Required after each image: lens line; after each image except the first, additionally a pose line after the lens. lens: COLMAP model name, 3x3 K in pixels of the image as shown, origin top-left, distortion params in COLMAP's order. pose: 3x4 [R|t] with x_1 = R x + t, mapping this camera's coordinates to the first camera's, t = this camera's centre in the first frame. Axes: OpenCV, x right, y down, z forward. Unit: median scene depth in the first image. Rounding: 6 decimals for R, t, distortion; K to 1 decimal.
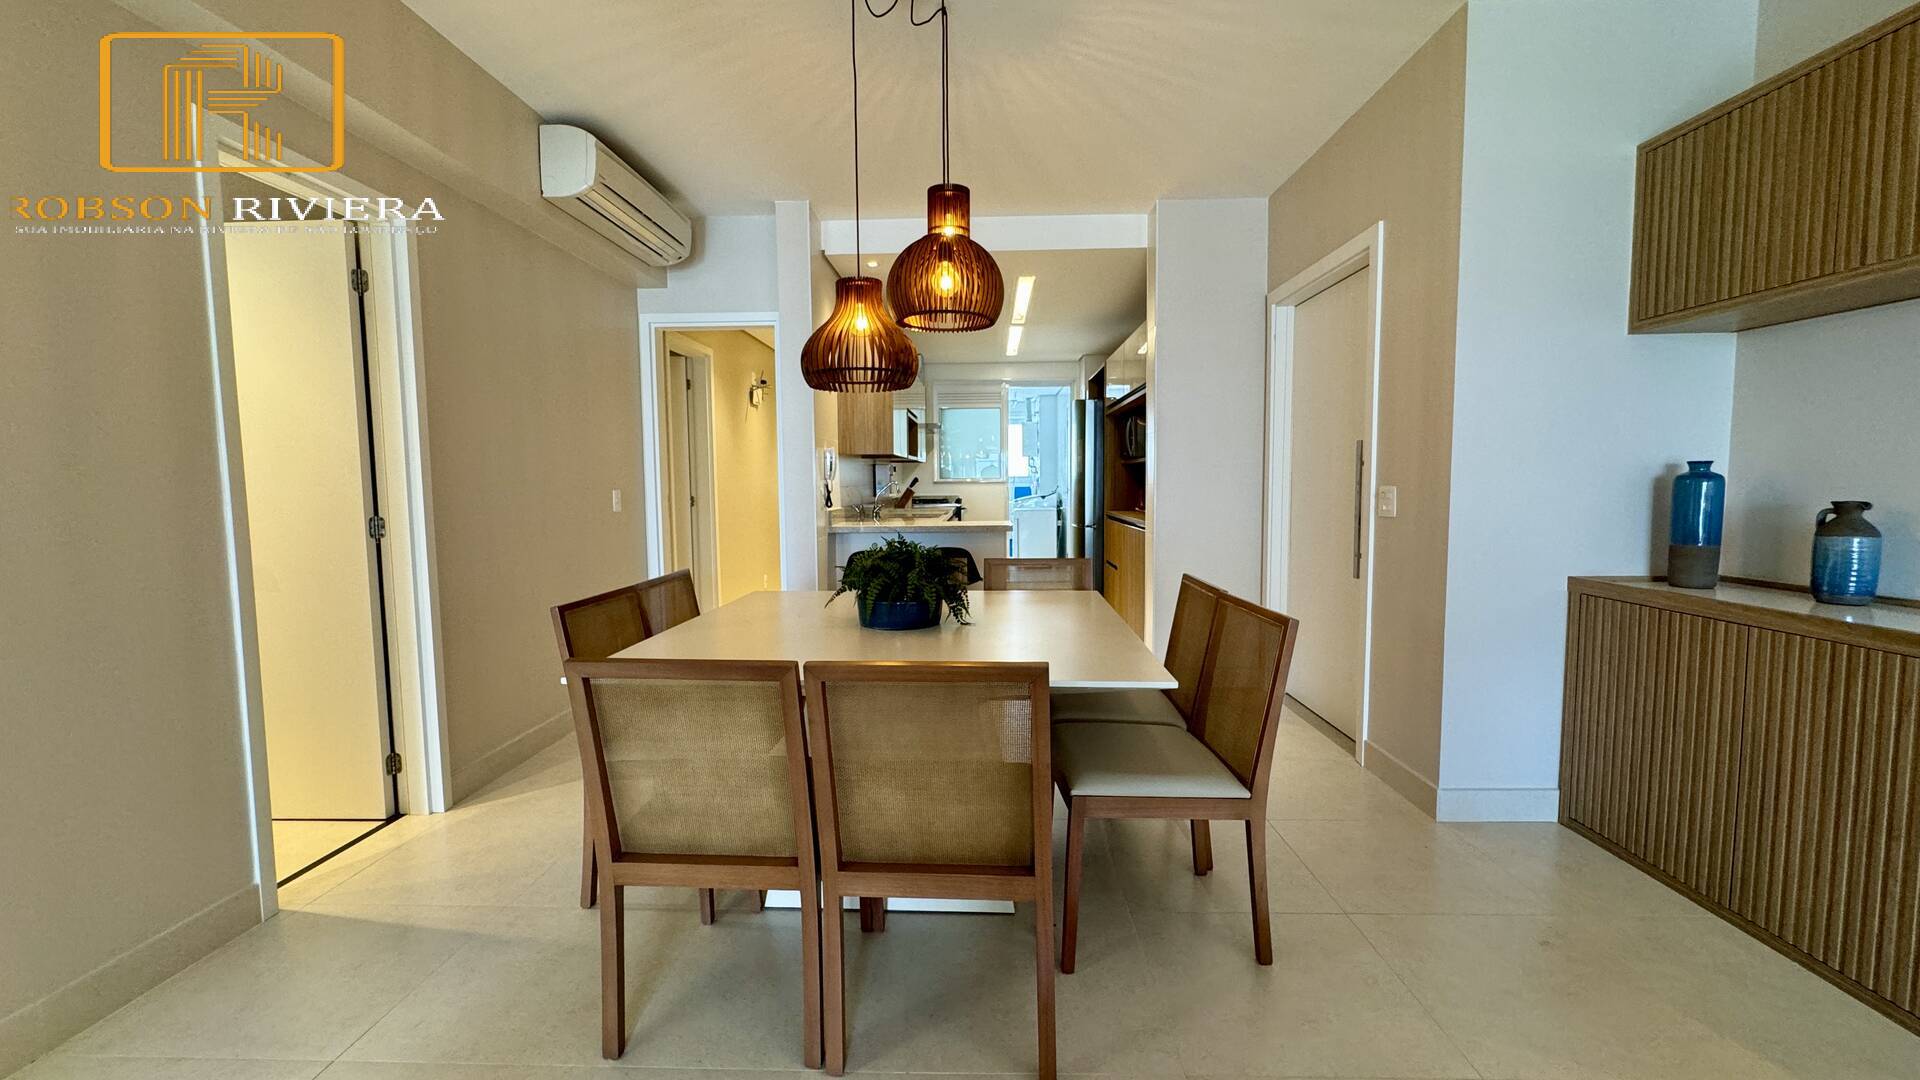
lens RADIAL K [[765.7, 0, 959.8], [0, 765.7, 545.0], [0, 0, 1]] dist [0.001009, 0.000251]
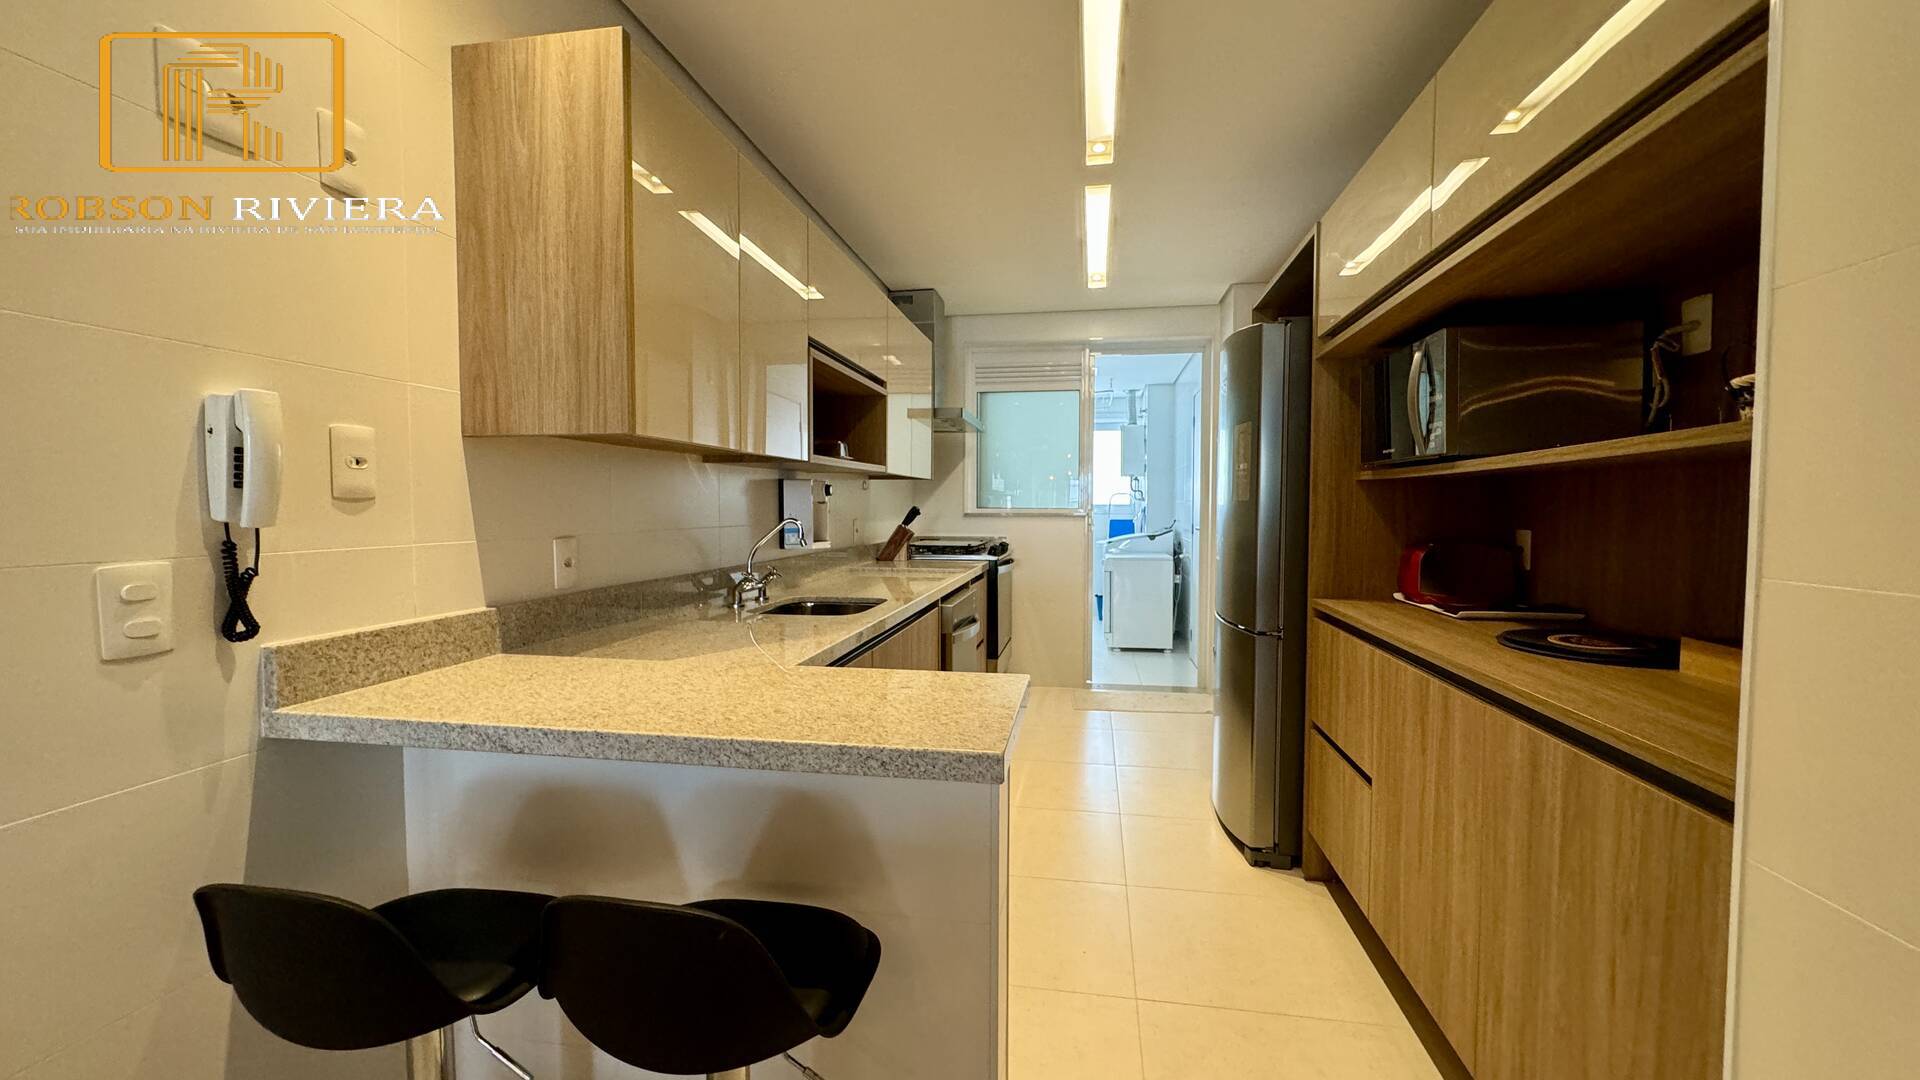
lens RADIAL K [[765.7, 0, 961.0], [0, 765.7, 541.0], [0, 0, 1]] dist [0.001009, 0.000251]
pose [[0.990707, 0.018331, -0.134775, 0.123567], [-0.023287, 0.999106, -0.035283, -0.112366], [0.134007, 0.038094, 0.990248, 1.145706]]
